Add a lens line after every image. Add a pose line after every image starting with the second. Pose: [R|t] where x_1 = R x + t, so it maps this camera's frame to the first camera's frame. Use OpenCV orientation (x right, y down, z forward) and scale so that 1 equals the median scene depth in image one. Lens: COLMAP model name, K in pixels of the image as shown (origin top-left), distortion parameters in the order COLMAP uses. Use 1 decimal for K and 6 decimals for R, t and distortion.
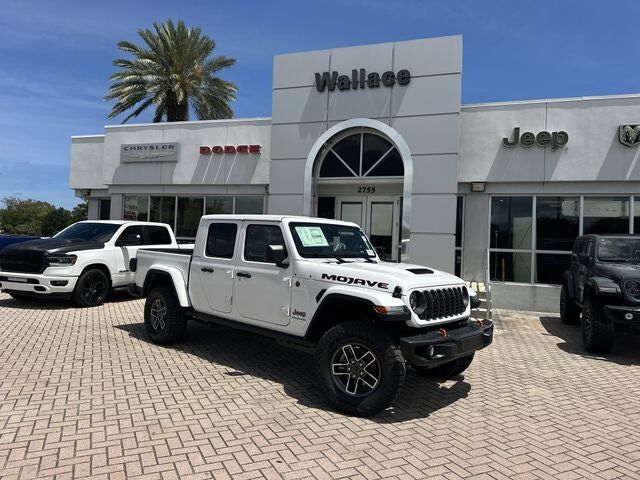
lens RADIAL K [[450.9, 0, 318.2], [0, 450.9, 235.0], [0, 0, 1]] dist [0.050847, -0.059923]
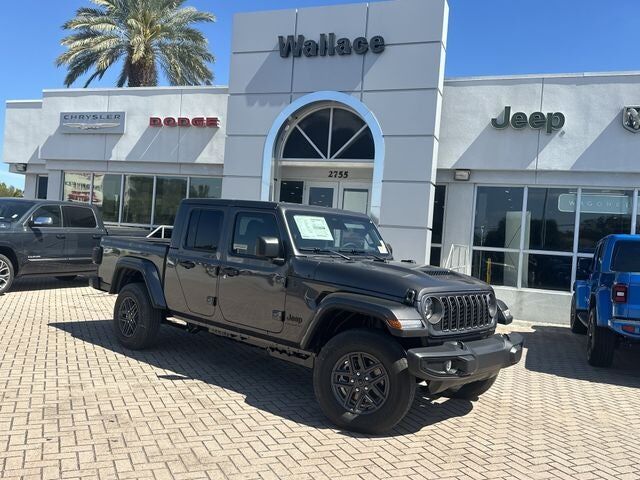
lens RADIAL K [[568.9, 0, 323.1], [0, 568.9, 245.0], [0, 0, 1]] dist [0.044840, -0.017355]
pose [[0.999300, 0.031251, -0.020548, 0.114988], [-0.030669, 0.999136, 0.028032, 0.005280], [0.021406, -0.027382, 0.999396, -0.094548]]
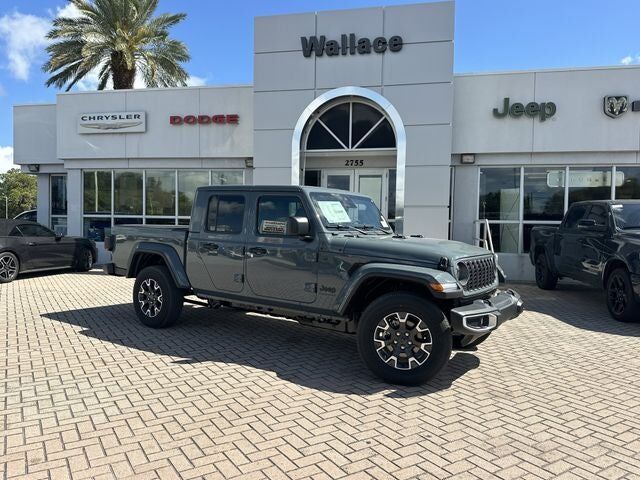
lens RADIAL K [[478.3, 0, 318.5], [0, 478.3, 243.4], [0, 0, 1]] dist [0.061992, -0.081827]
pose [[0.993510, -0.025737, 0.110798, -0.095405], [0.018716, 0.997778, 0.063945, 0.006255], [-0.112197, -0.061456, 0.991784, -0.020733]]
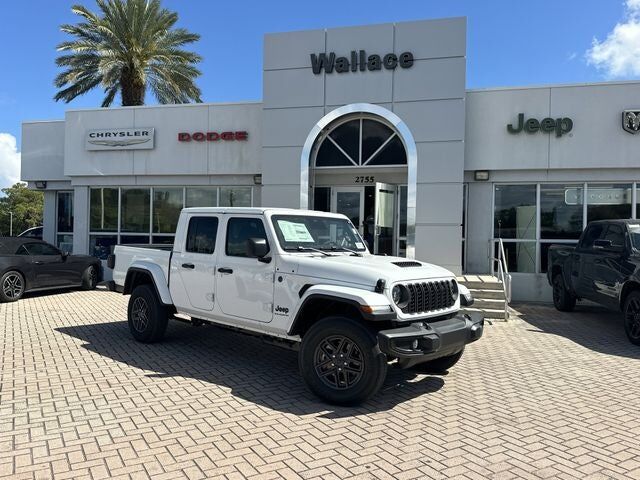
lens RADIAL K [[499.5, 0, 318.4], [0, 499.5, 242.1], [0, 0, 1]] dist [0.065861, -0.087586]
pose [[0.996012, -0.020329, 0.086867, -0.090763], [0.017957, 0.999447, 0.028001, 0.000127], [-0.087388, -0.026329, 0.995826, -0.039877]]
